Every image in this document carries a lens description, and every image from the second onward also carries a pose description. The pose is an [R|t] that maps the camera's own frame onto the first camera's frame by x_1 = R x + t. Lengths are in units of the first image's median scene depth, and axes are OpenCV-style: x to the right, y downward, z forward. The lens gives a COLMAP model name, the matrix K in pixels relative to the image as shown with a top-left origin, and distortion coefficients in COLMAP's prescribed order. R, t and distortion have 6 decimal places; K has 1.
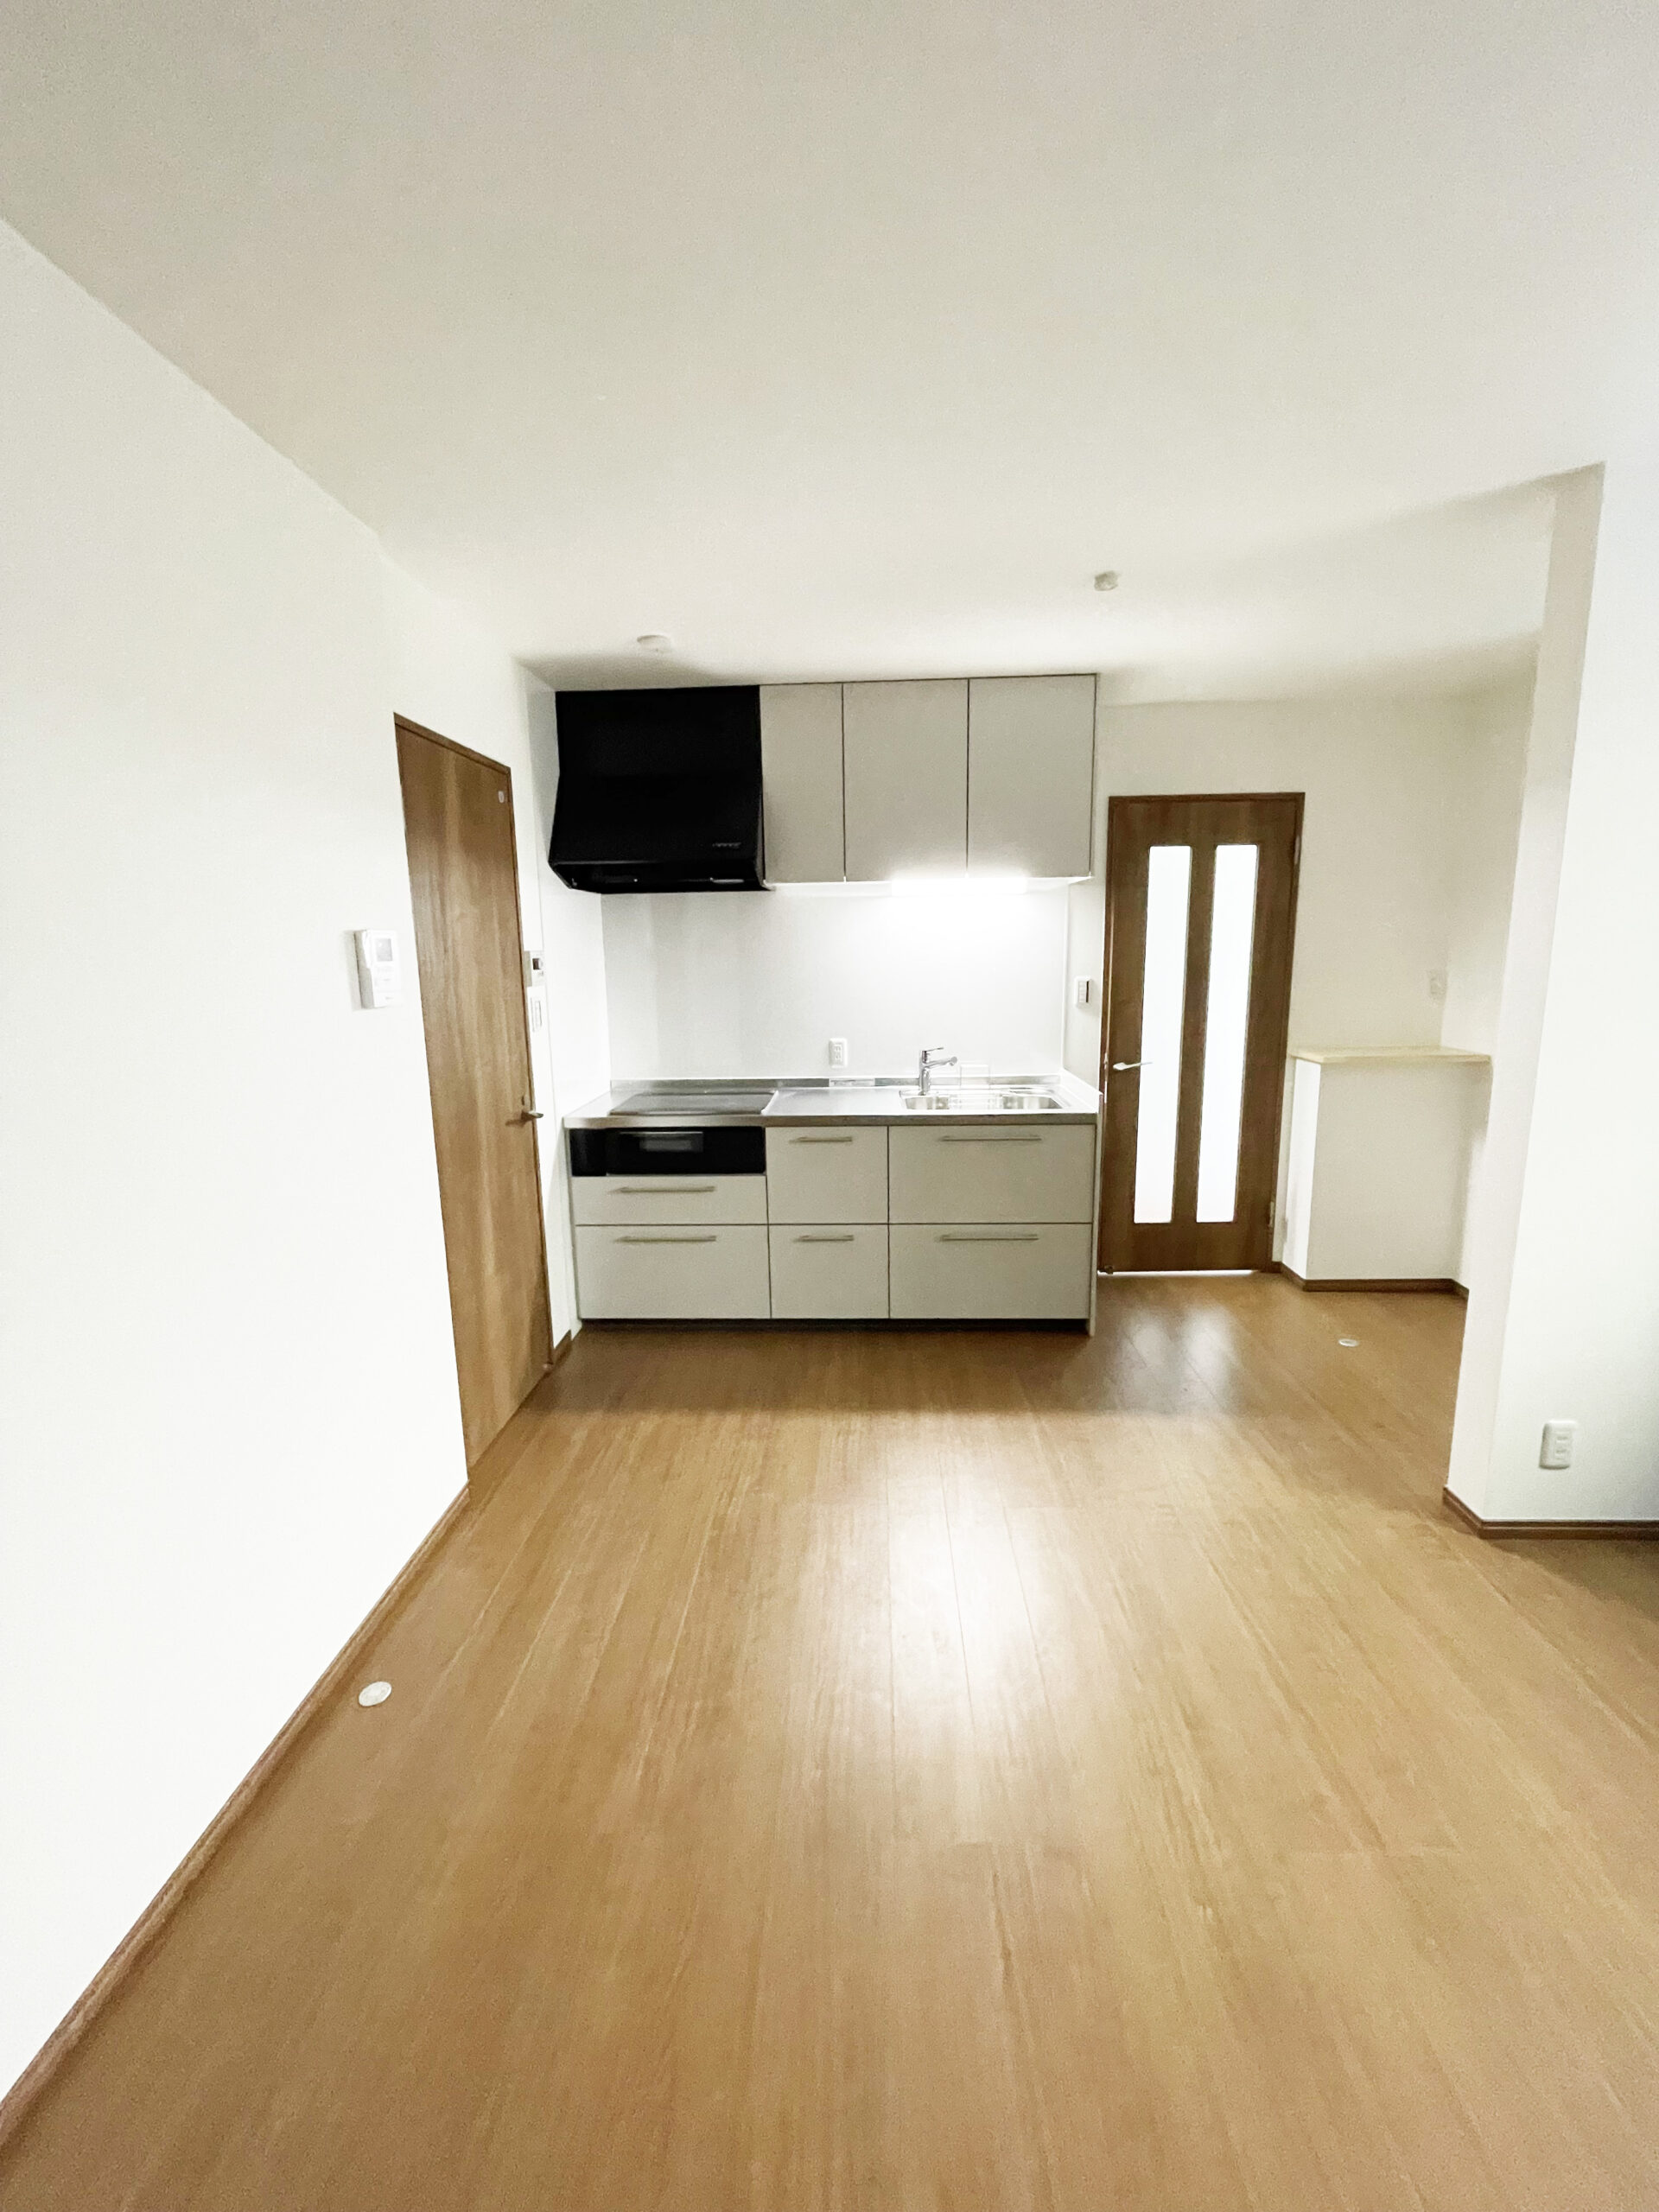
lens RADIAL K [[900.6, 0, 829.5], [0, 900.6, 1106.0], [0, 0, 1]] dist [-0.004074, 0.000250]
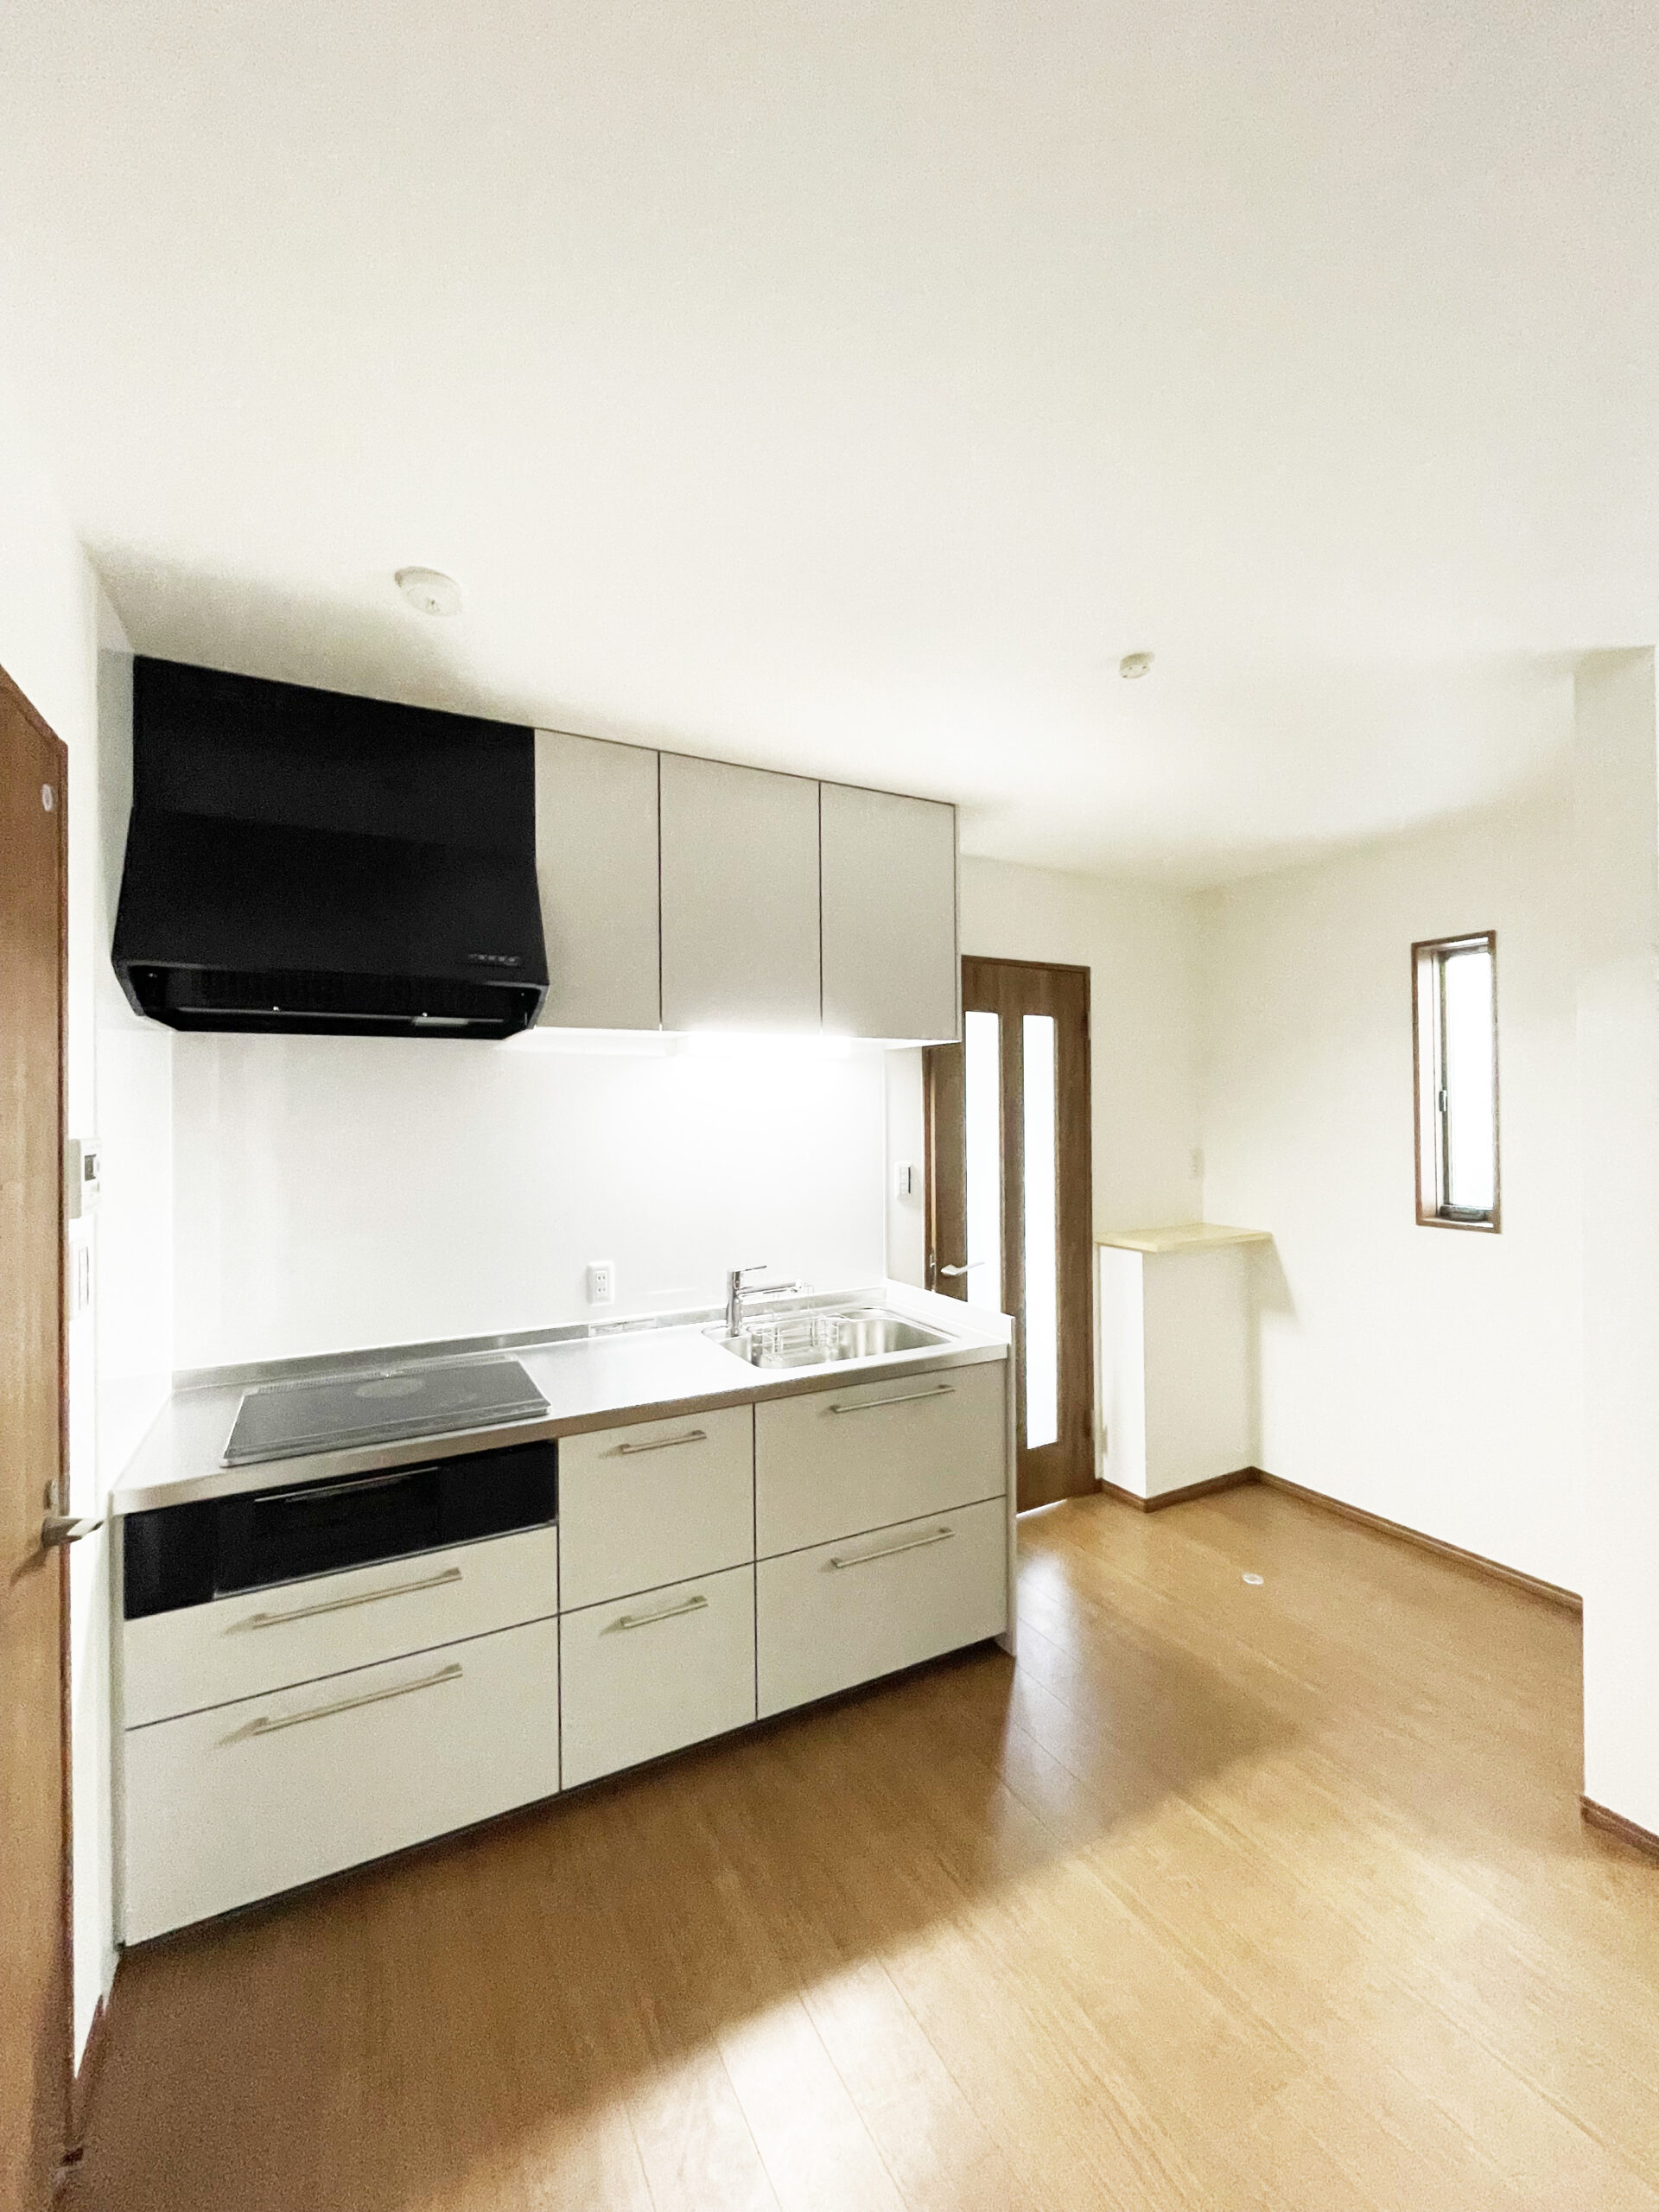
lens RADIAL K [[900.6, 0, 829.5], [0, 900.6, 1106.0], [0, 0, 1]] dist [-0.004074, 0.000250]
pose [[0.857184, 0.011677, 0.514878, -0.213938], [0.083742, 0.983278, -0.161717, -0.074996], [-0.508156, 0.181738, 0.841872, 0.378807]]
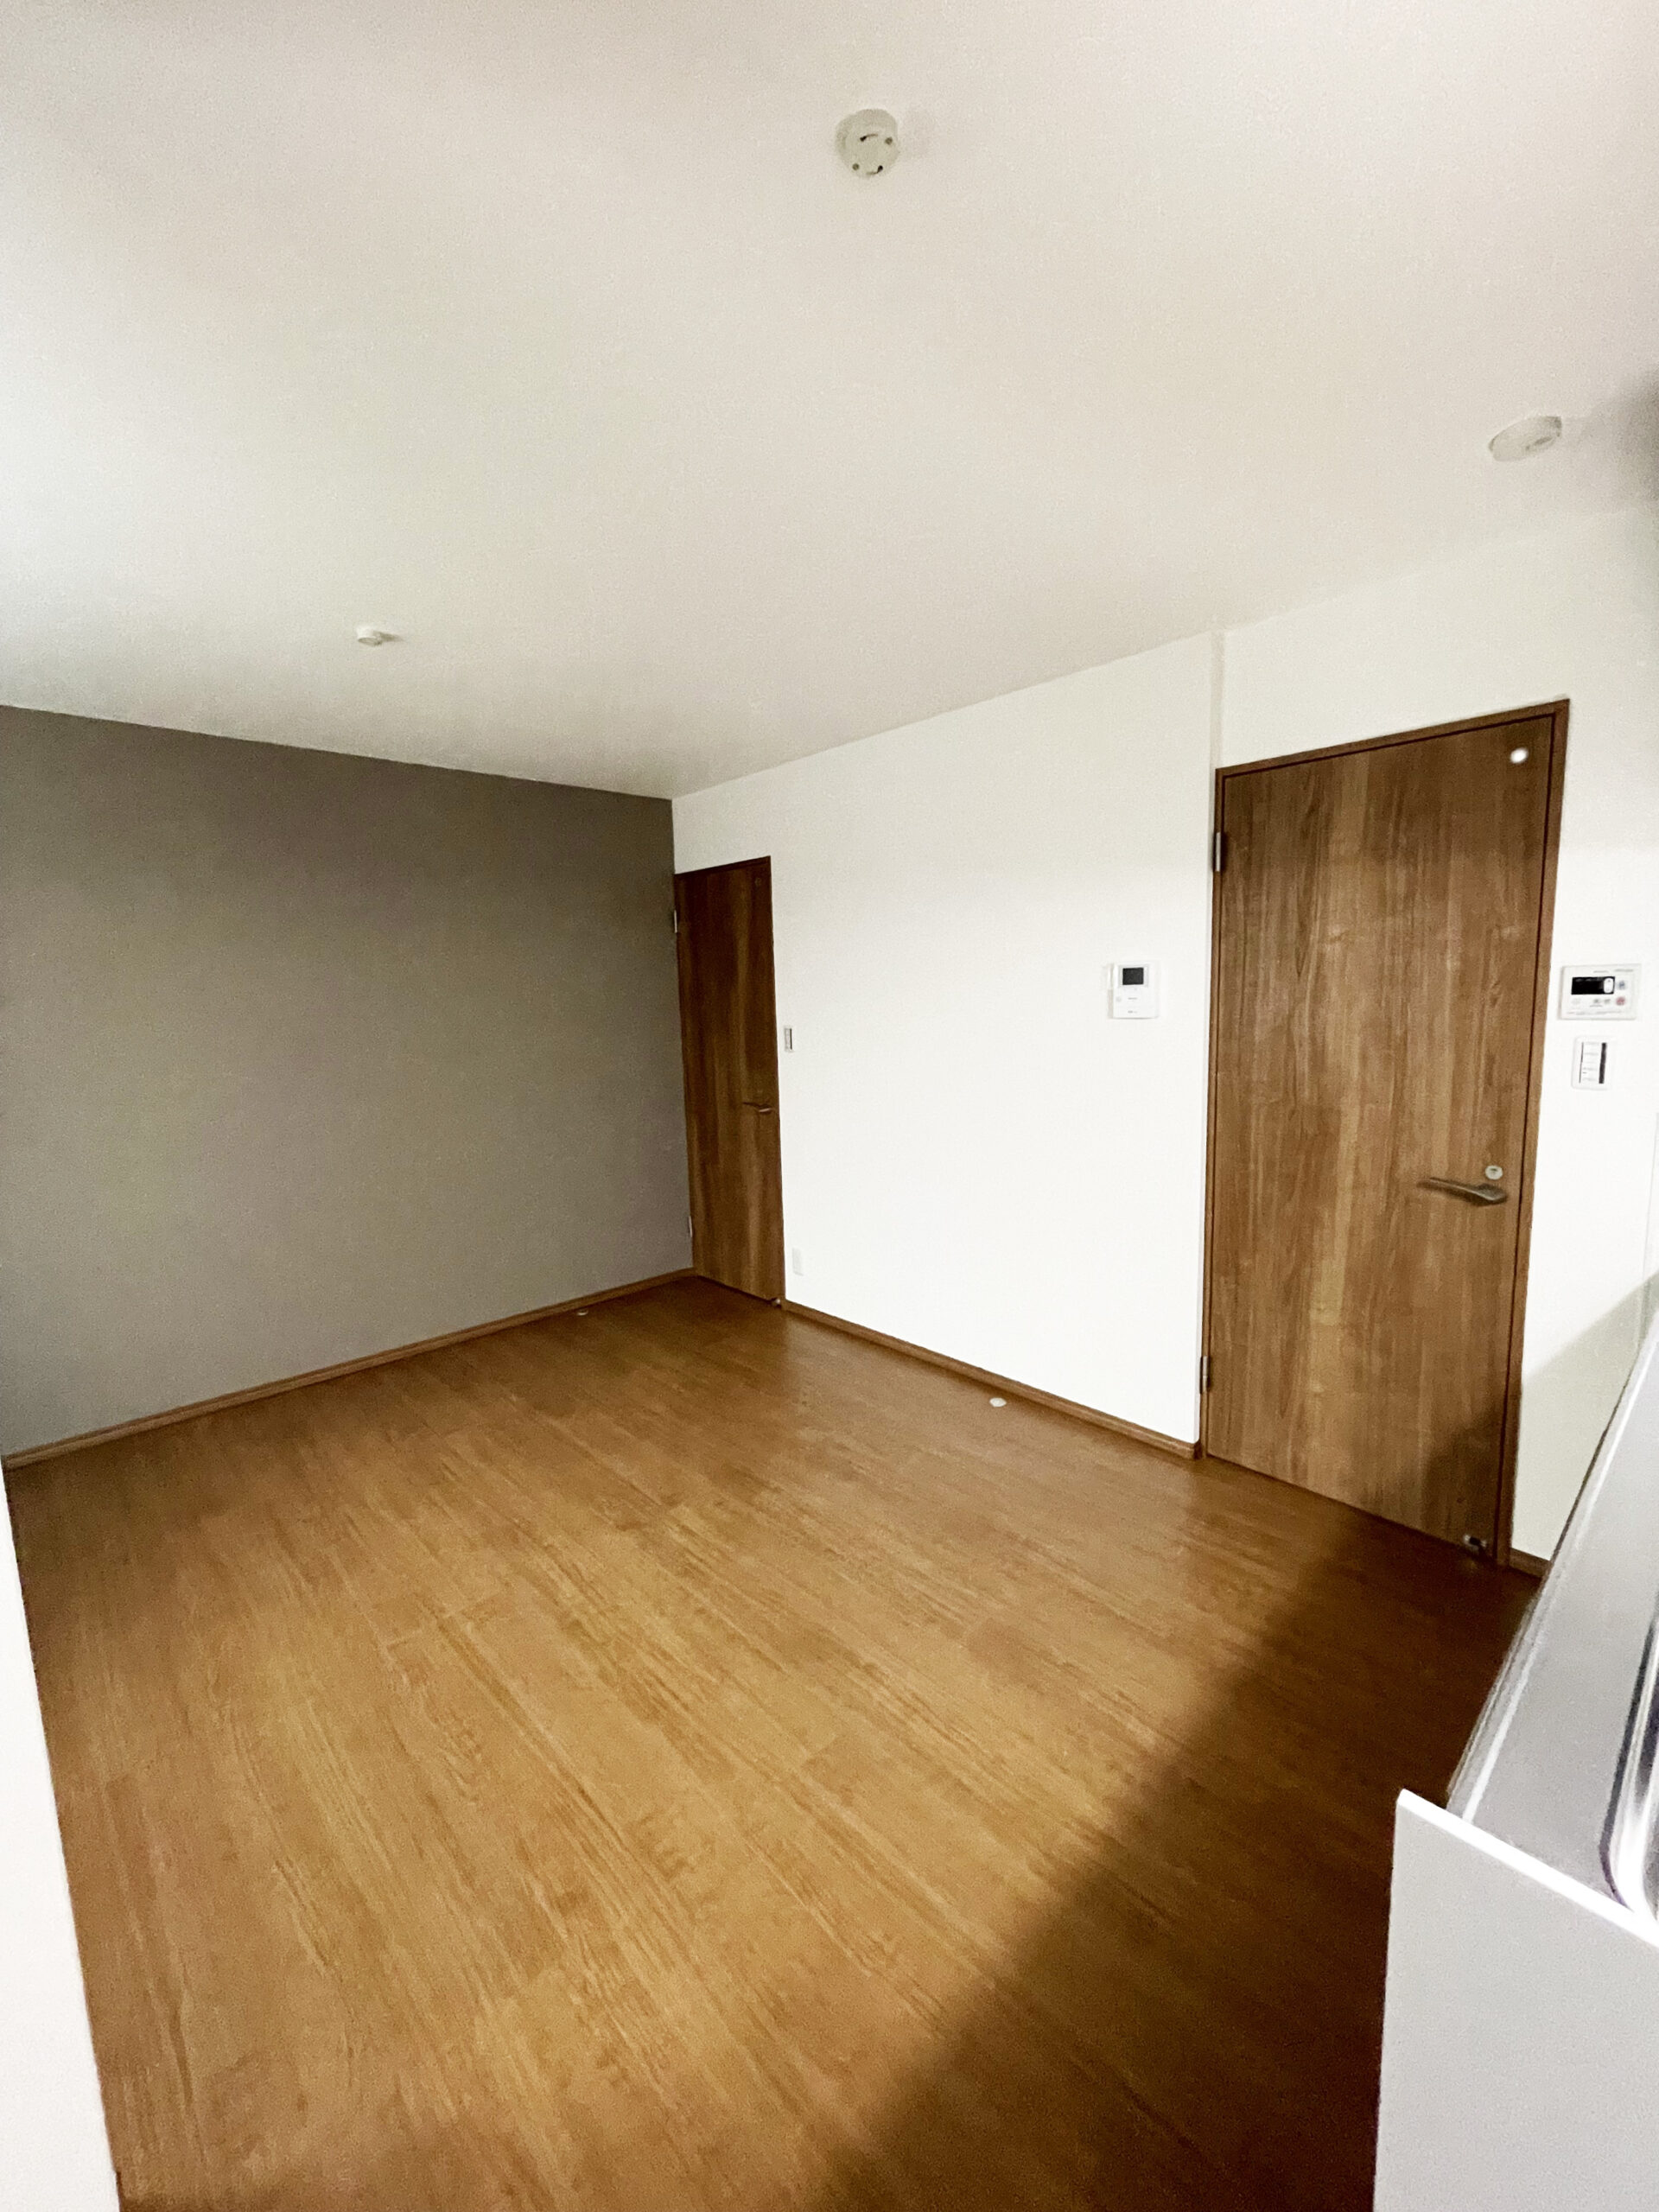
lens RADIAL K [[900.6, 0, 829.5], [0, 900.6, 1106.0], [0, 0, 1]] dist [-0.004074, 0.000250]
pose [[-0.702153, 0.125255, -0.700922, 0.466184], [-0.085415, 0.962480, 0.257560, -0.173411], [0.706884, 0.240716, -0.665110, 0.947147]]
